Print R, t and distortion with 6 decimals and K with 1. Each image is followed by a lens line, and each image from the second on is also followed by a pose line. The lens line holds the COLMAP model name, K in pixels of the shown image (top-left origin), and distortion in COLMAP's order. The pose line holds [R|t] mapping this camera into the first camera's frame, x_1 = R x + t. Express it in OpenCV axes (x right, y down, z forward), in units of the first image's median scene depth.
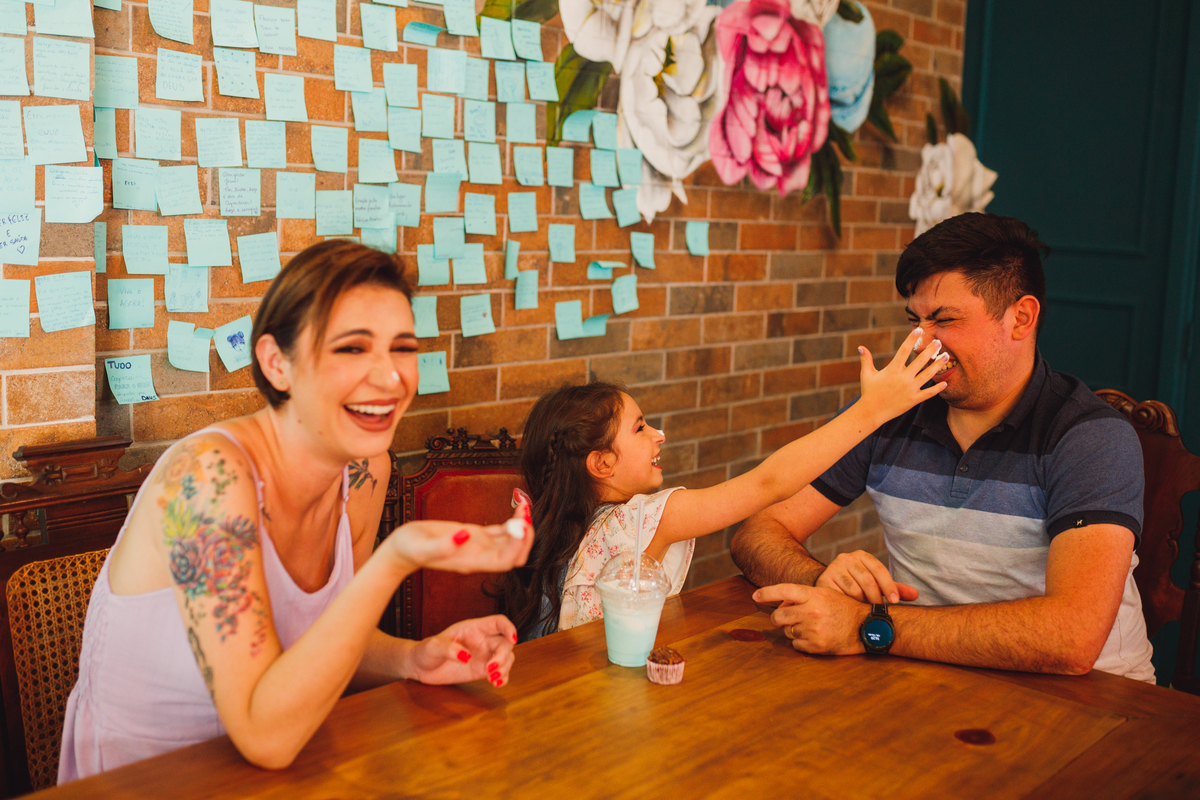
lens RADIAL K [[1265.2, 0, 600.6], [0, 1265.2, 366.1], [0, 0, 1]] dist [-0.068000, 0.119211]
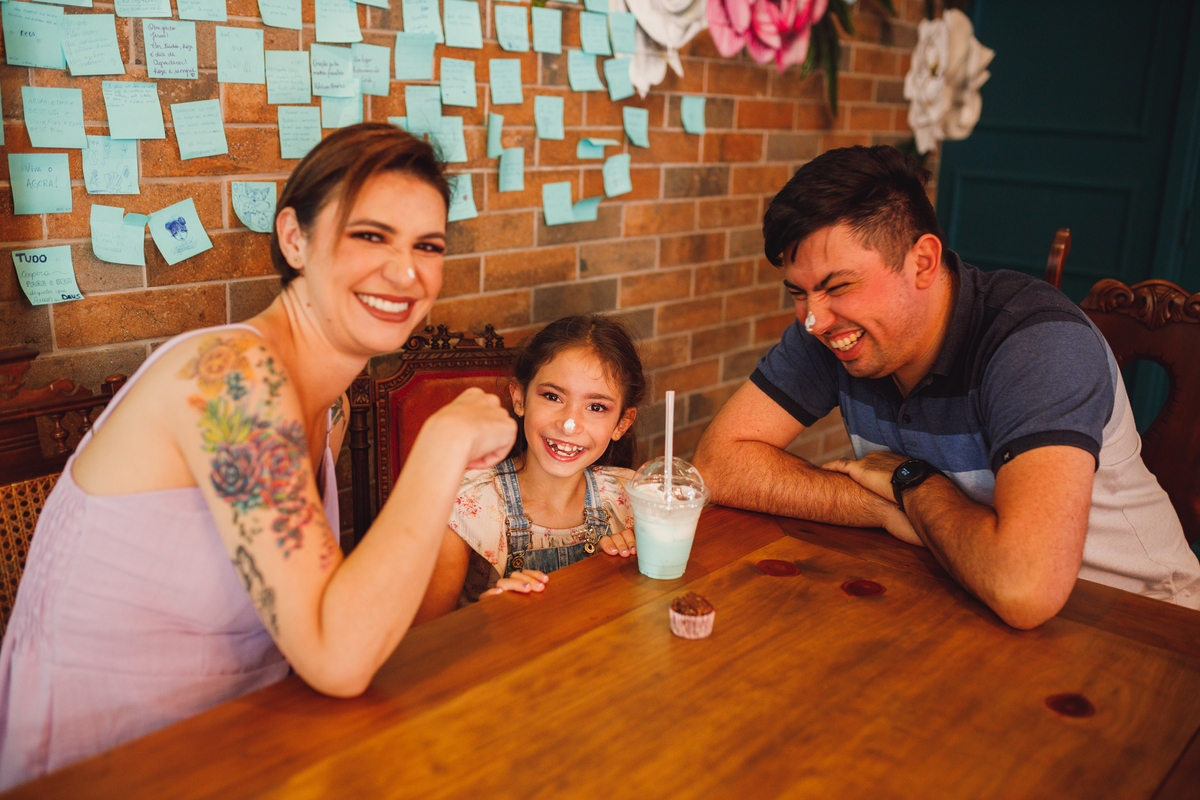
lens RADIAL K [[1151.1, 0, 617.6], [0, 1151.1, 398.3], [0, 0, 1]] dist [-0.071708, 0.101102]
pose [[0.999125, -0.008526, 0.040945, -0.017218], [0.003221, 0.991780, 0.127914, -0.002834], [-0.041699, -0.127670, 0.990940, 0.159690]]
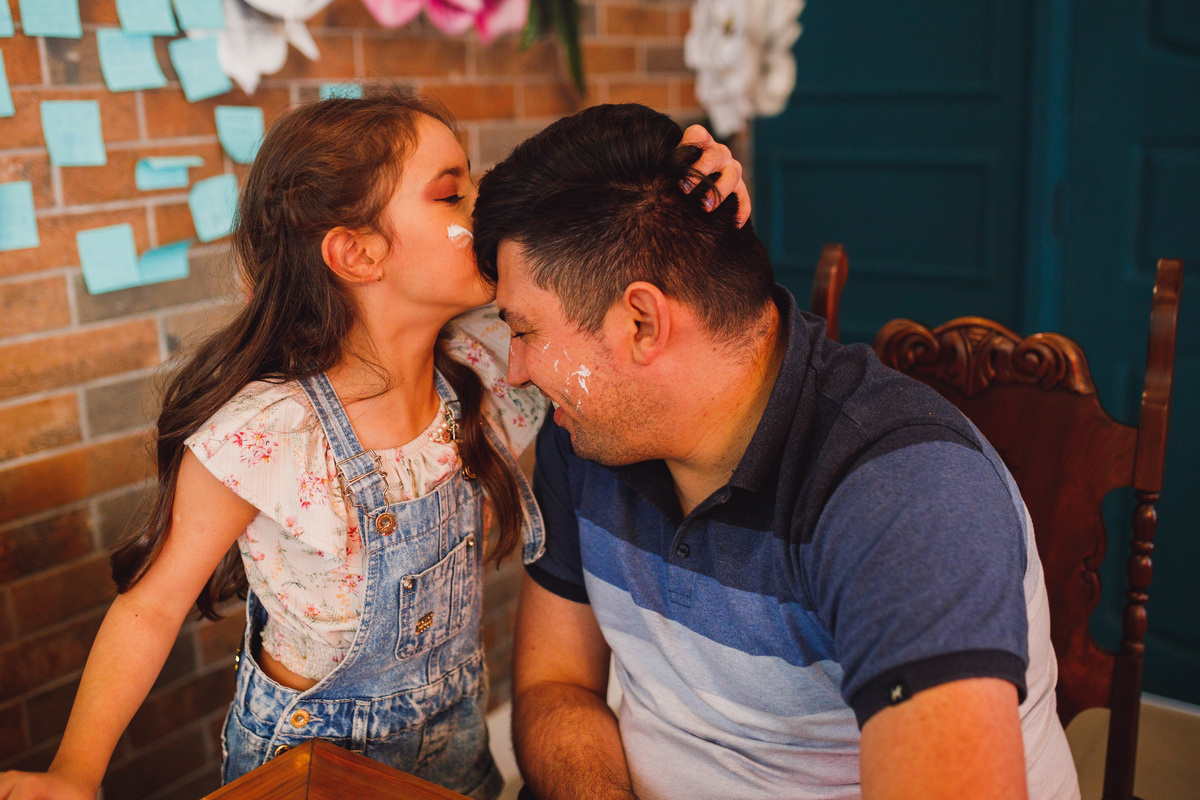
lens RADIAL K [[1265.2, 0, 600.6], [0, 1265.2, 366.1], [0, 0, 1]] dist [-0.068000, 0.119211]
pose [[0.990684, -0.088455, 0.103539, 0.146315], [0.078943, 0.992567, 0.092621, -0.022890], [-0.110962, -0.083585, 0.990303, 0.373414]]
